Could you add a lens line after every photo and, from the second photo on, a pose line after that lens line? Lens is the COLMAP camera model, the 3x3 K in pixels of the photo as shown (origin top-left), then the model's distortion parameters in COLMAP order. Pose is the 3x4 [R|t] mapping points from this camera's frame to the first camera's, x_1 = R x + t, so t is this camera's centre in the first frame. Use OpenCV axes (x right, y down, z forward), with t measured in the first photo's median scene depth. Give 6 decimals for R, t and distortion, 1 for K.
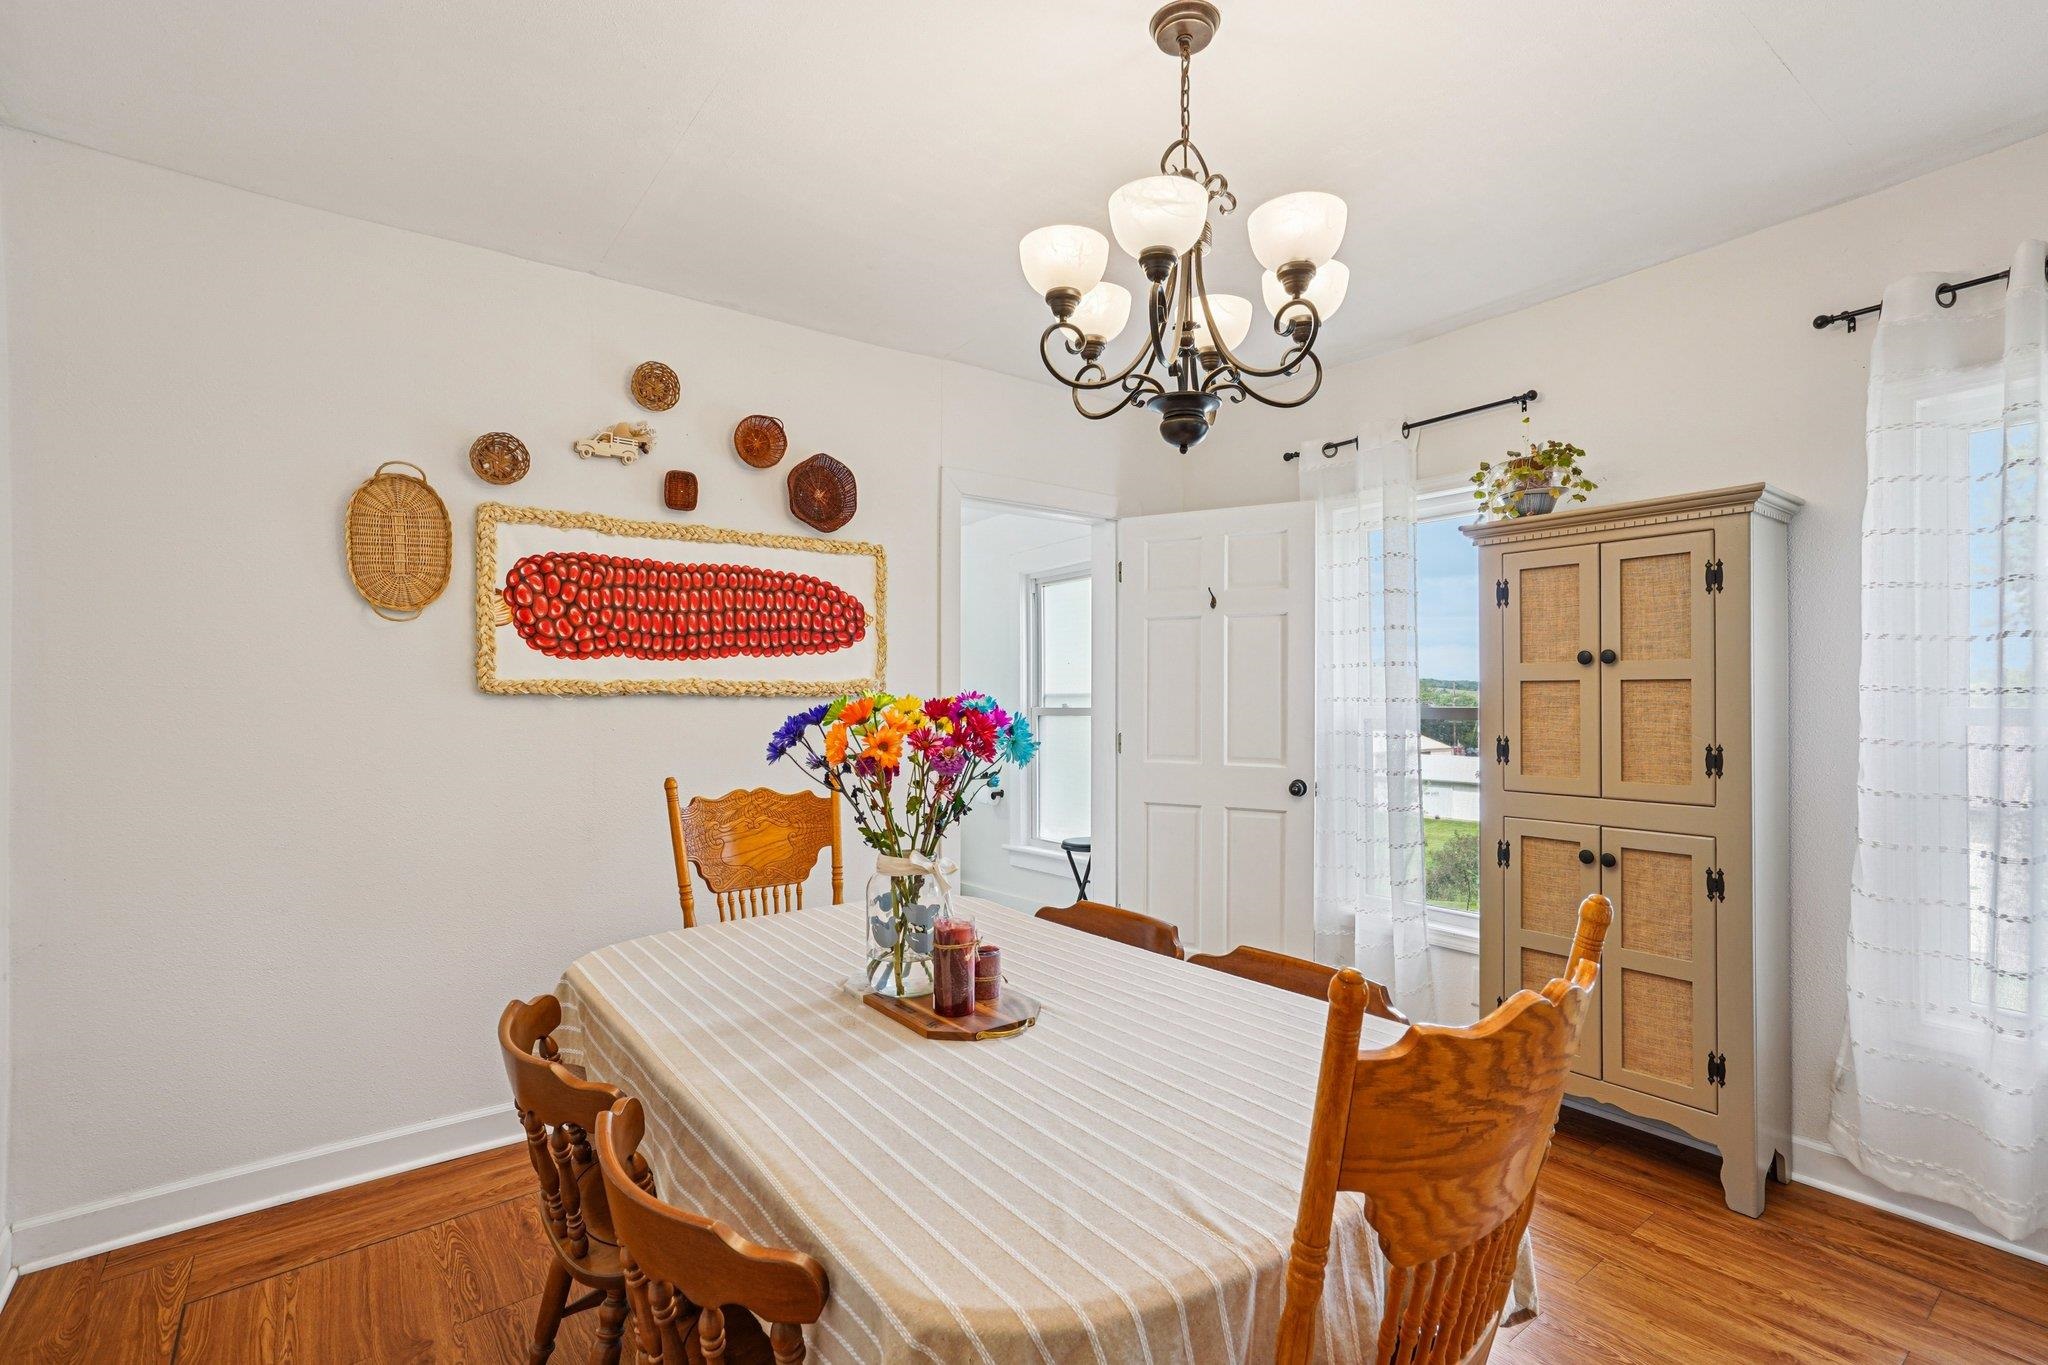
lens RADIAL K [[933.3, 0, 1024.8], [0, 933.3, 695.0], [0, 0, 1]] dist [-0.037702, 0.026786]
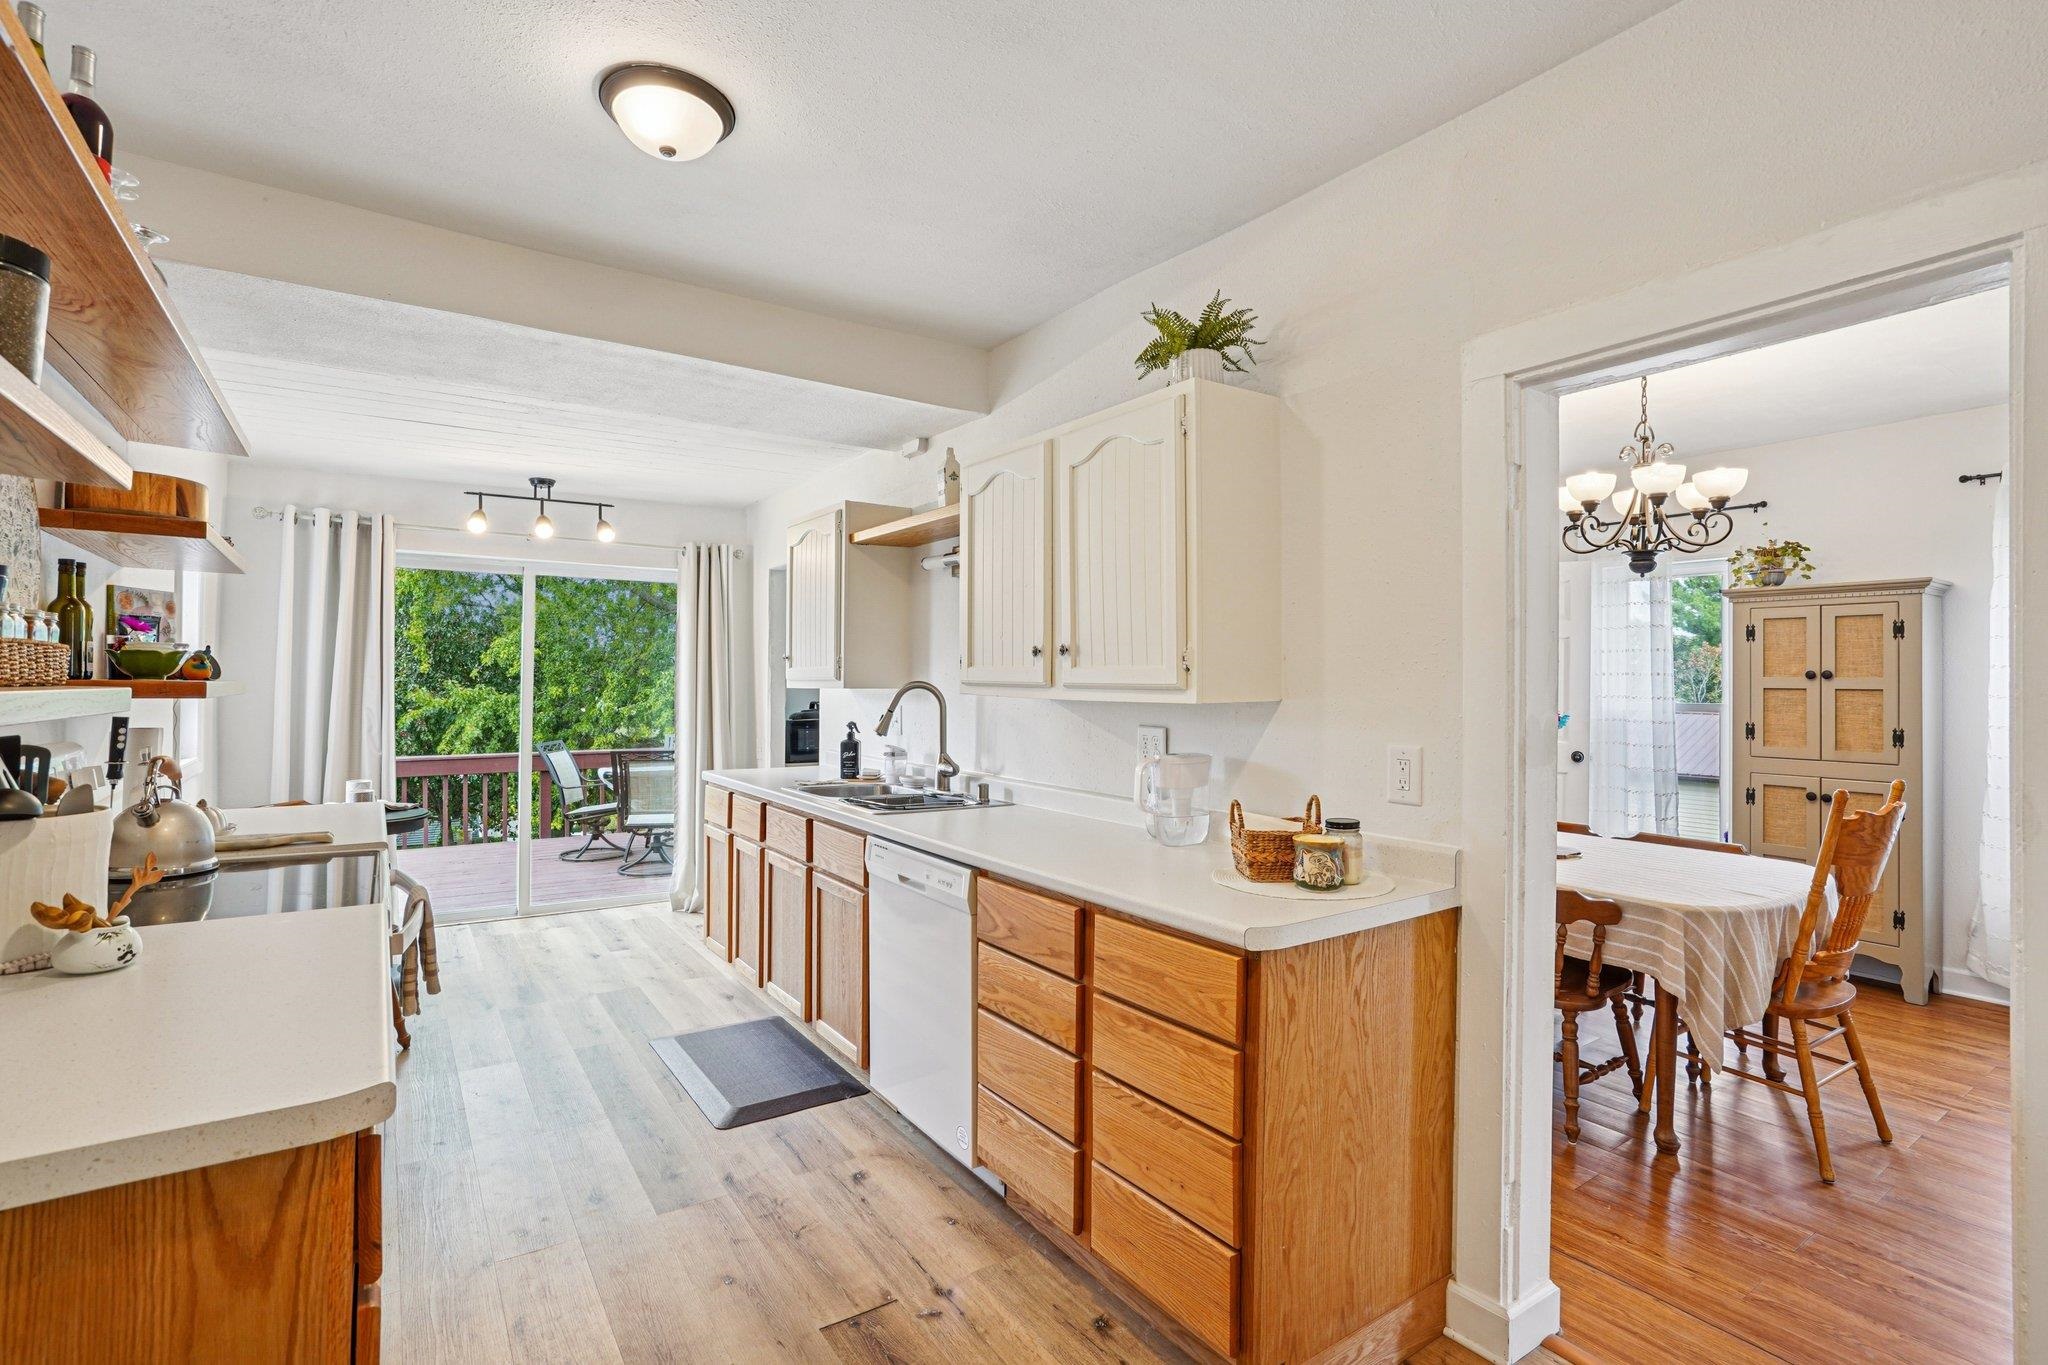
lens RADIAL K [[941.9, 0, 1003.5], [0, 941.9, 670.9], [0, 0, 1]] dist [-0.037011, 0.014119]
pose [[0.997853, 0.010590, -0.064627, -0.754783], [-0.011225, 0.999892, -0.009466, -0.016751], [0.064520, 0.010171, 0.997865, -0.765920]]
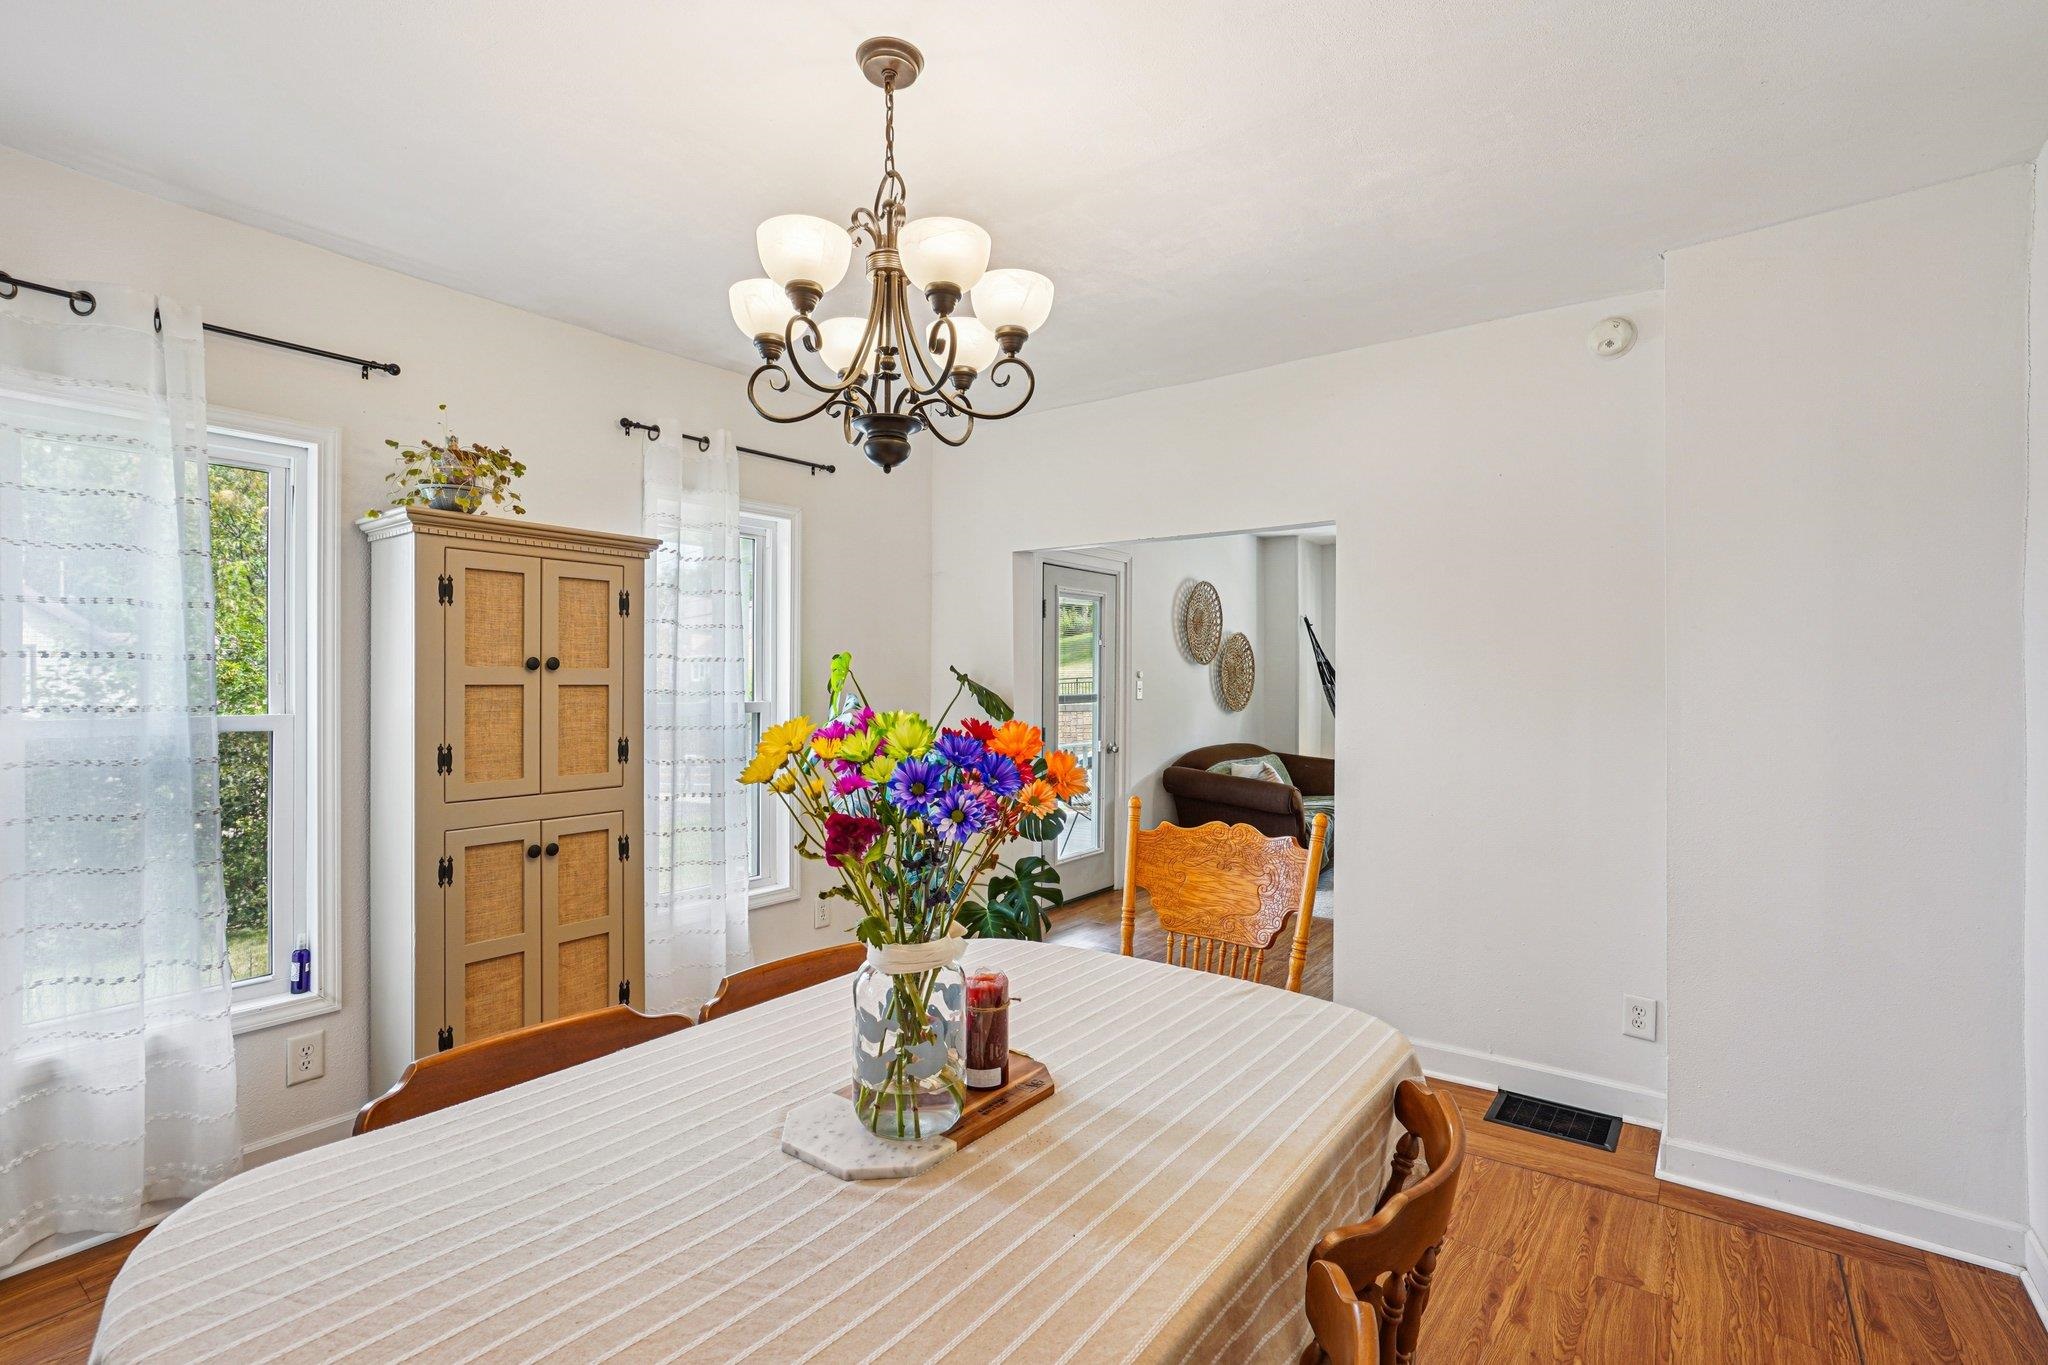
lens RADIAL K [[938.7, 0, 1020.5], [0, 938.7, 678.9], [0, 0, 1]] dist [-0.039937, 0.028862]
pose [[-0.267553, 0.005077, 0.963530, -0.599859], [-0.000388, 0.999985, -0.005377, -0.018311], [-0.963543, -0.001812, -0.267547, 0.784685]]
